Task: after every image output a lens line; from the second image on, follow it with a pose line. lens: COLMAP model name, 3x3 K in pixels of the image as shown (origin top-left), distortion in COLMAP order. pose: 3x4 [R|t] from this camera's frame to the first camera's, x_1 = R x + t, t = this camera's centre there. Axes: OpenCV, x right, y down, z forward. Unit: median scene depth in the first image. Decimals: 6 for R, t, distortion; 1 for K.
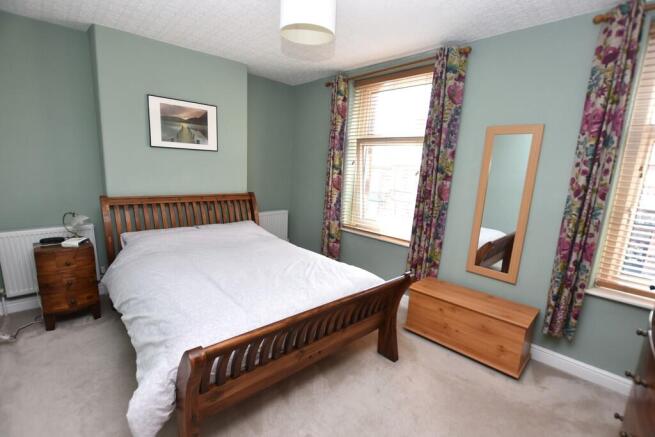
lens RADIAL K [[293.9, 0, 327.5], [0, 293.9, 218.5], [0, 0, 1]] dist [-0.016988, -0.000114]
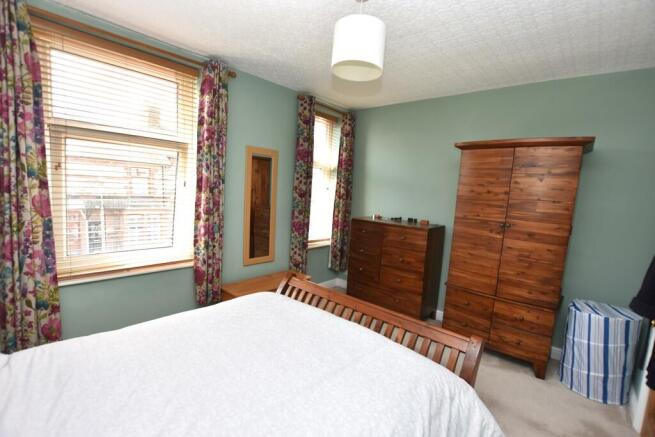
lens RADIAL K [[293.9, 0, 327.5], [0, 293.9, 218.5], [0, 0, 1]] dist [-0.016988, -0.000114]
pose [[-0.058699, -0.139535, 0.988476, -0.662687], [0.129031, 0.980817, 0.146116, -0.132475], [-0.989902, 0.136120, -0.039569, 0.671001]]
